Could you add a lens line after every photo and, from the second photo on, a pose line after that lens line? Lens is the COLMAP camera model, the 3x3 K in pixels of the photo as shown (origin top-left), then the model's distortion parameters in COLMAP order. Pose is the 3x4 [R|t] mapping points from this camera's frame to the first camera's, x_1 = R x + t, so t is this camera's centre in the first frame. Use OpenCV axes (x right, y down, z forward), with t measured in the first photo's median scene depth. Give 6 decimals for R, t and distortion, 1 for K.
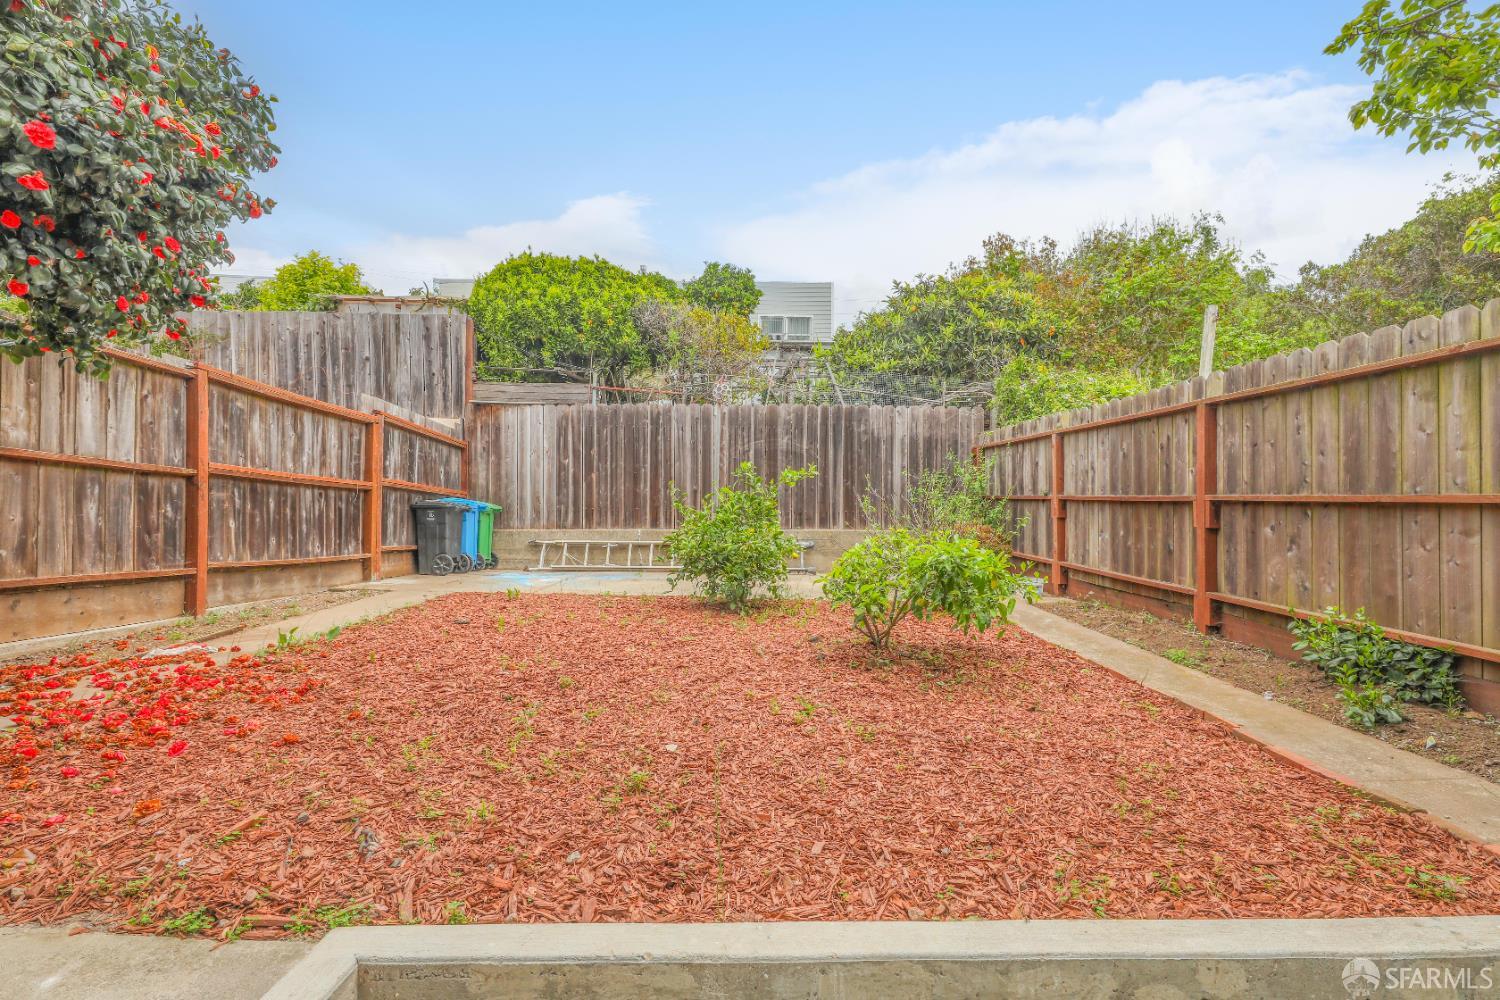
lens RADIAL K [[679.5, 0, 754.5], [0, 679.5, 528.4], [0, 0, 1]] dist [0.001720, 0.000138]
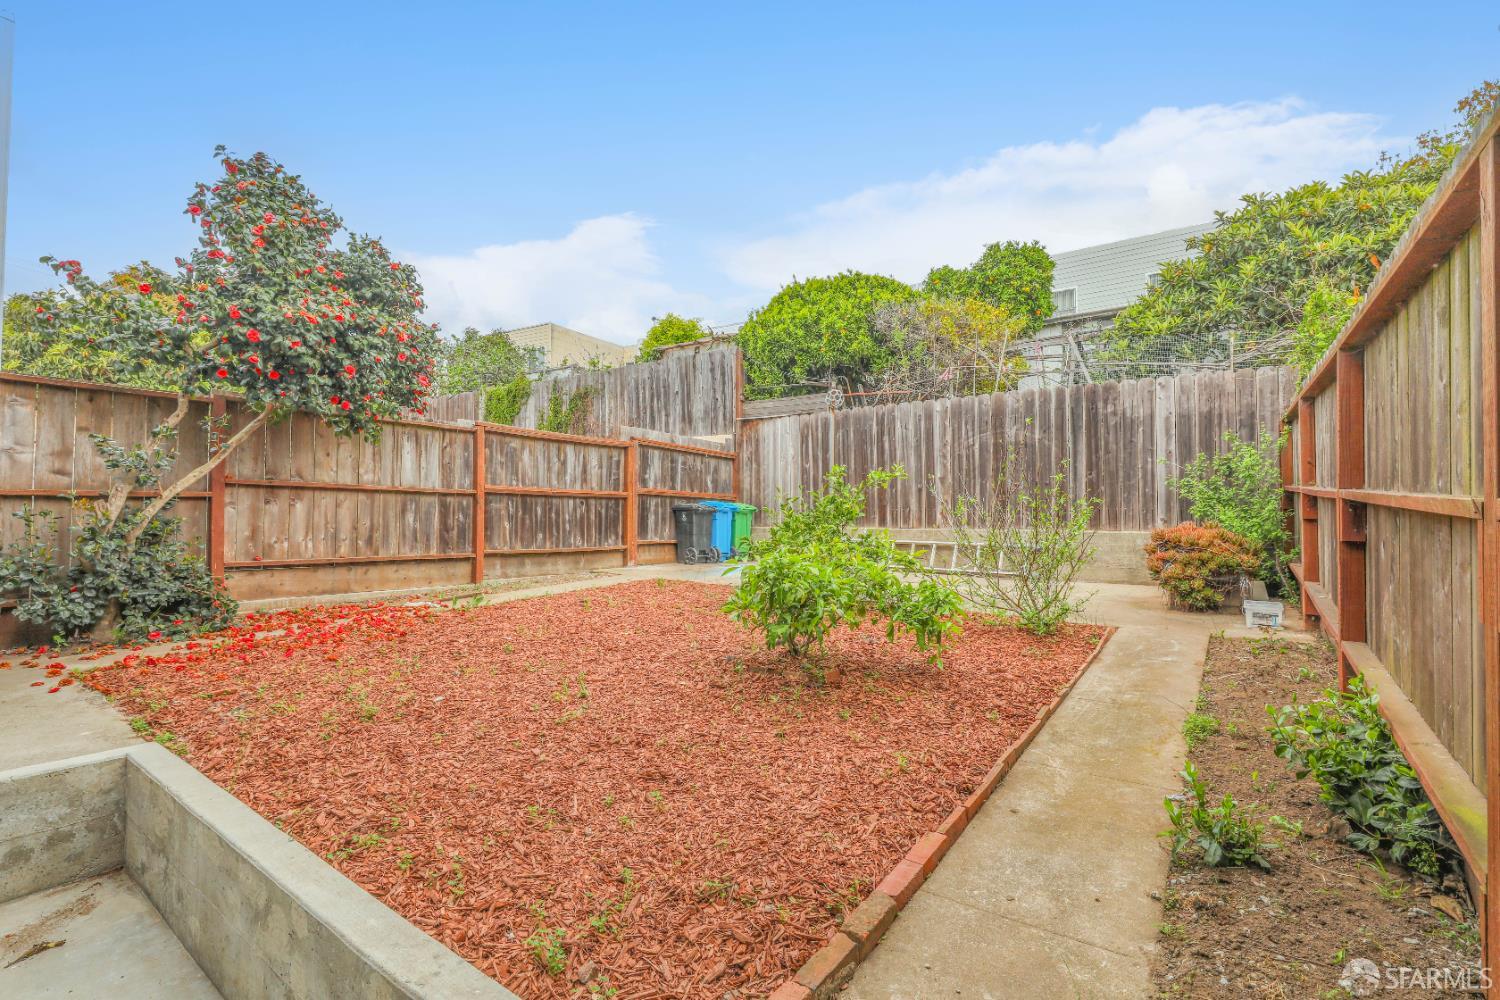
lens RADIAL K [[668.7, 0, 744.2], [0, 668.7, 515.9], [0, 0, 1]] dist [-0.000312, 0.000114]
pose [[0.795347, -0.001486, -0.606153, 0.370895], [-0.002655, 0.999979, -0.005934, -0.012651], [0.606149, 0.006329, 0.795326, 0.093989]]
